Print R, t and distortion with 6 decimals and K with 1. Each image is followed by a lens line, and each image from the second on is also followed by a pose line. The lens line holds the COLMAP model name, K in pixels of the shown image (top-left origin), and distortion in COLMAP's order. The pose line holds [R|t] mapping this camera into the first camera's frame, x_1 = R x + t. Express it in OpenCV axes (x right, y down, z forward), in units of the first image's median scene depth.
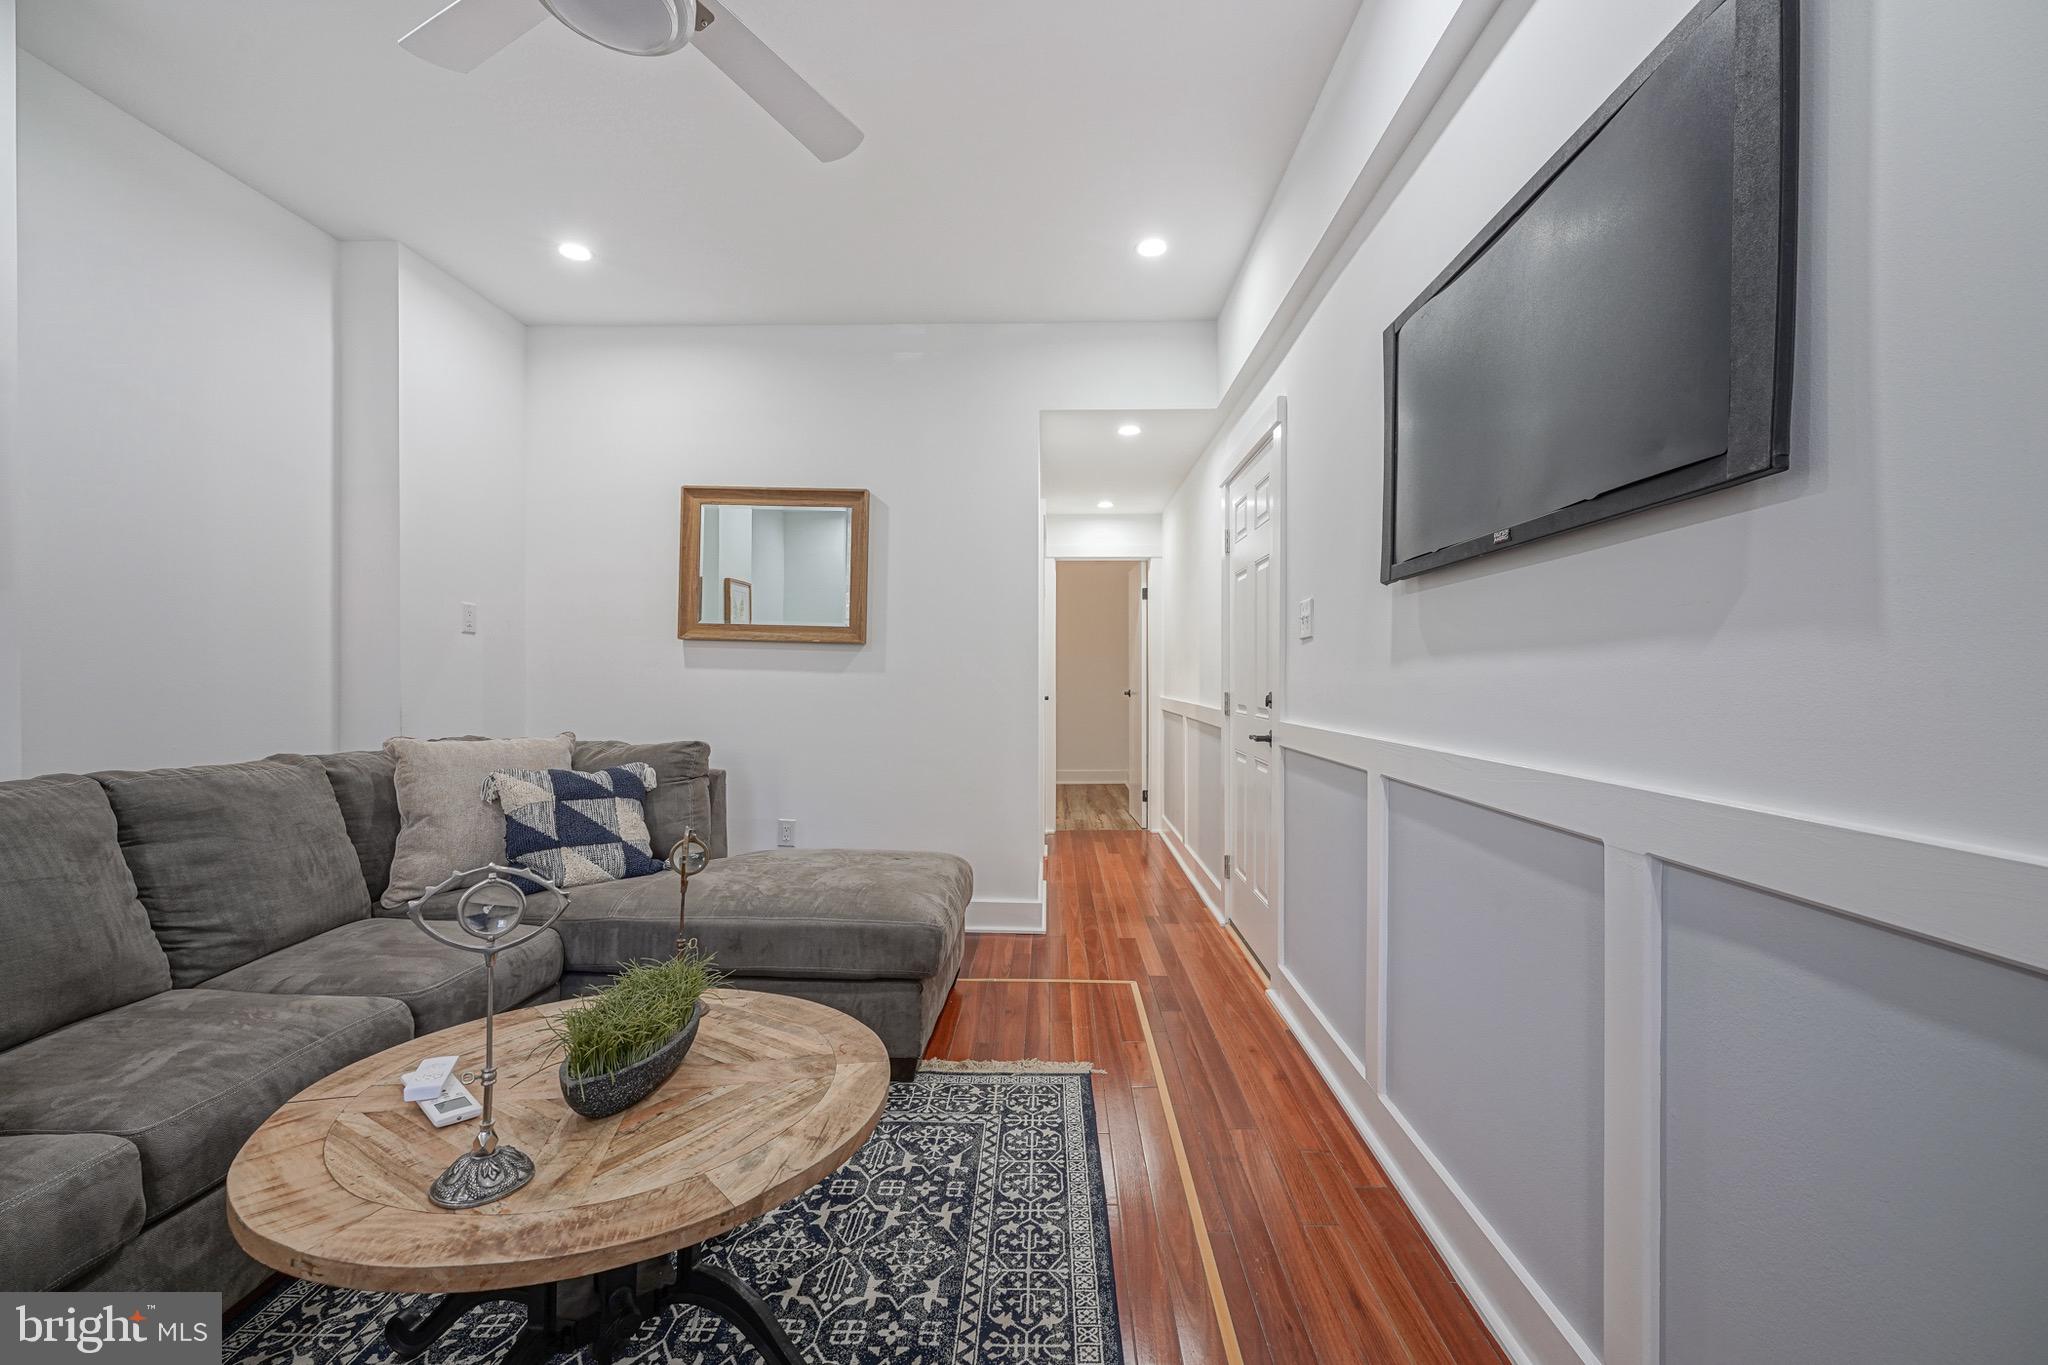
lens RADIAL K [[817.7, 0, 1025.2], [0, 817.7, 680.0], [0, 0, 1]] dist [-0.001444, 0.000143]
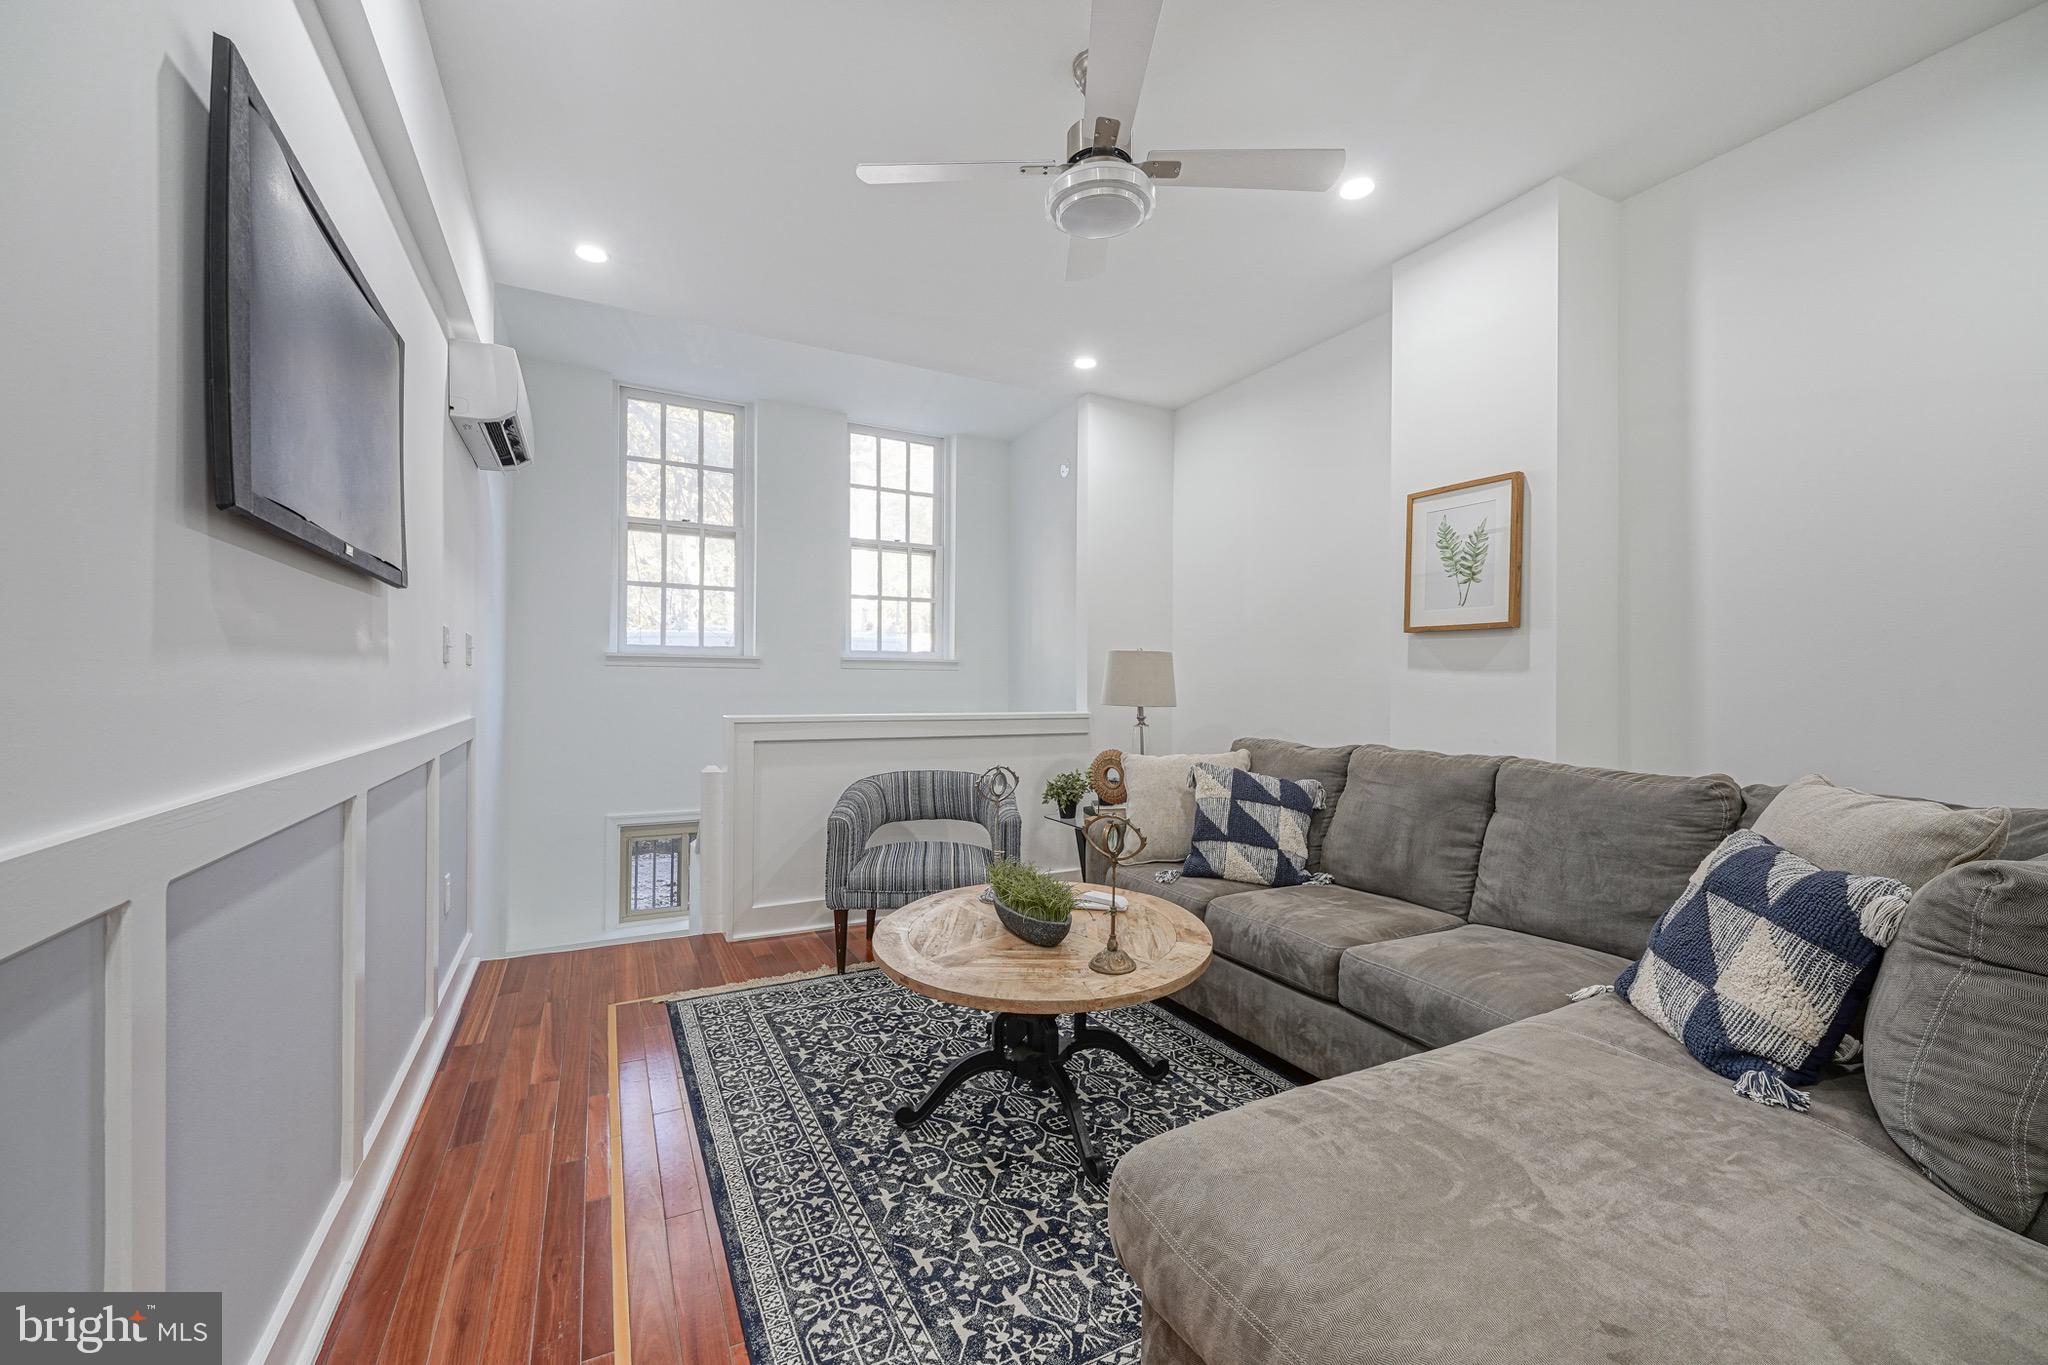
lens RADIAL K [[816.9, 0, 1024.1], [0, 816.9, 686.9], [0, 0, 1]] dist [0.001330, 0.000106]
pose [[-0.870078, -0.004098, -0.492897, 0.262433], [-0.007333, 0.999962, 0.004632, -0.005643], [0.492859, 0.007645, -0.870076, 1.849034]]
